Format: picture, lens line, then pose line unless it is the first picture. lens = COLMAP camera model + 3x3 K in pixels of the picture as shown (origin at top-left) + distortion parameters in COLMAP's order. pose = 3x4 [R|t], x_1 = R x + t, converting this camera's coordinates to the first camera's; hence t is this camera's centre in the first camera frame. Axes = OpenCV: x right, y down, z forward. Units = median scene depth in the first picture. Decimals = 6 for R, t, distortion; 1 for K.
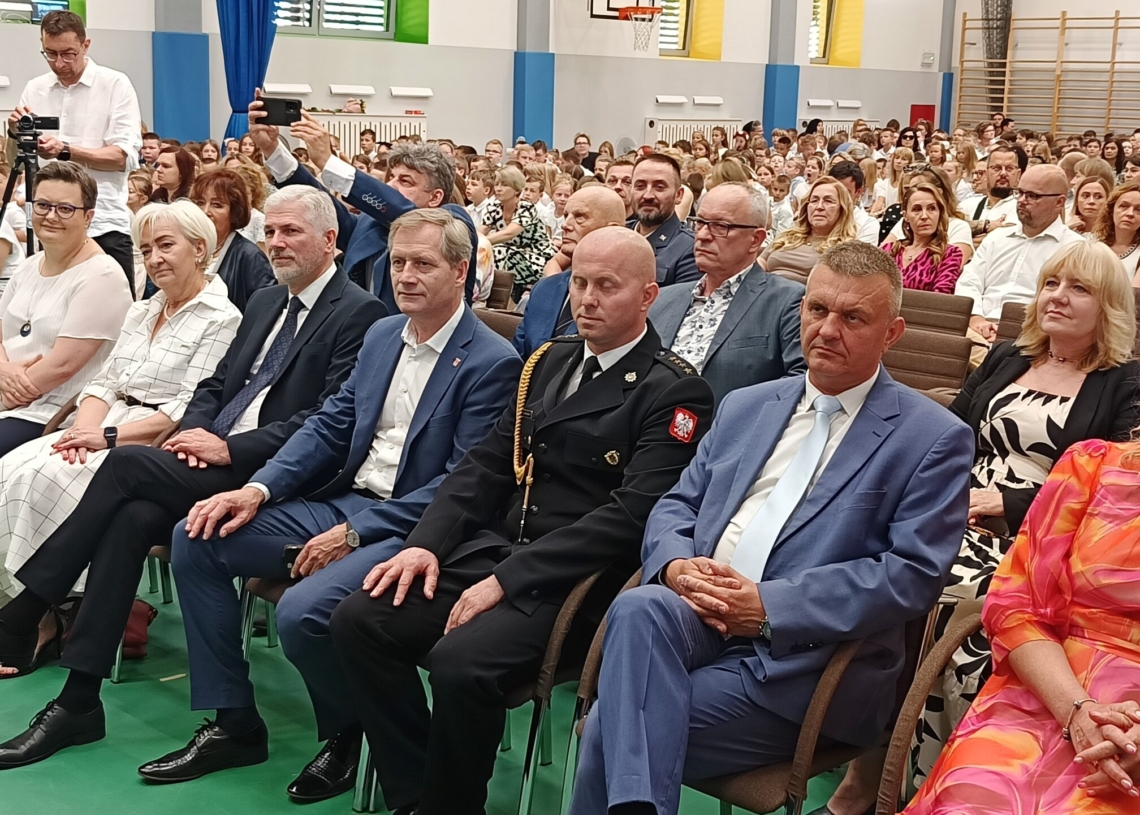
lens RADIAL K [[1599.1, 0, 578.5], [0, 1599.1, 430.2], [0, 0, 1]] dist [0.017964, -0.119715]
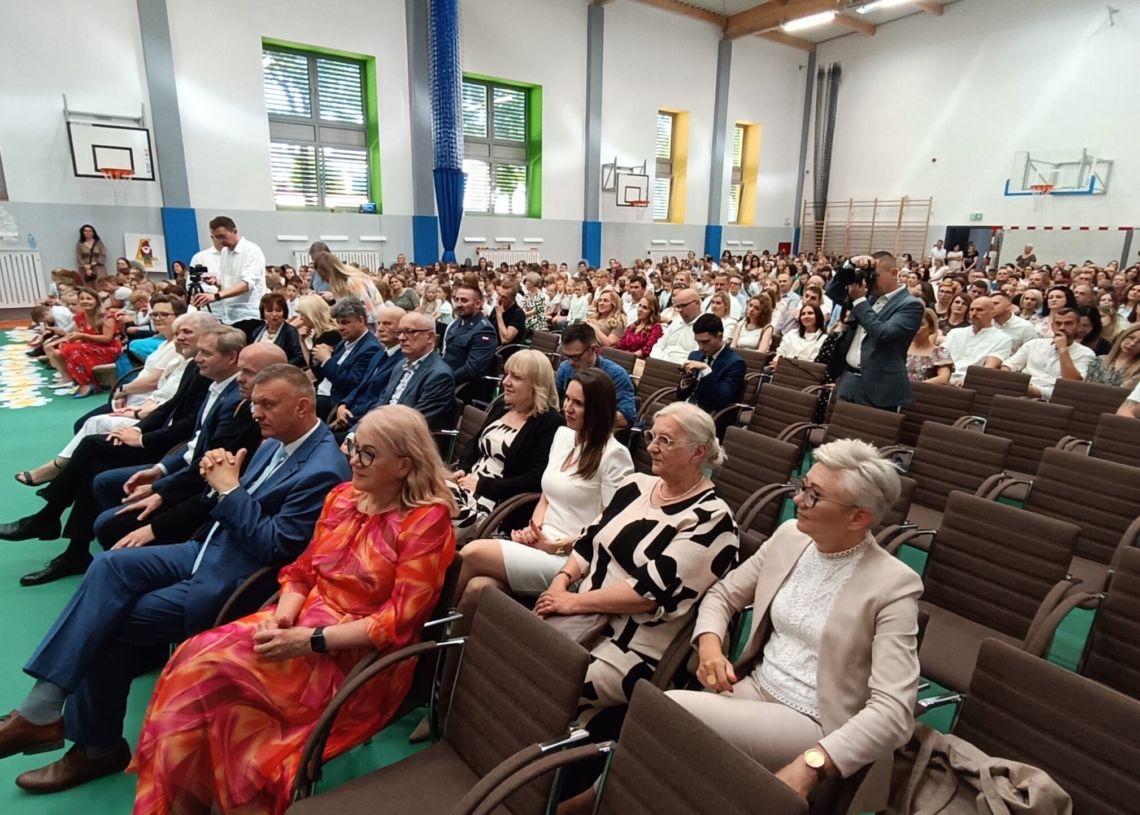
lens RADIAL K [[672.9, 0, 566.7], [0, 672.9, 411.3], [0, 0, 1]] dist [0.002310, 0.000330]
pose [[0.987560, 0.033166, -0.153707, 0.116678], [-0.025507, 0.998345, 0.051537, -0.020418], [0.155162, -0.046976, 0.986772, 0.052044]]
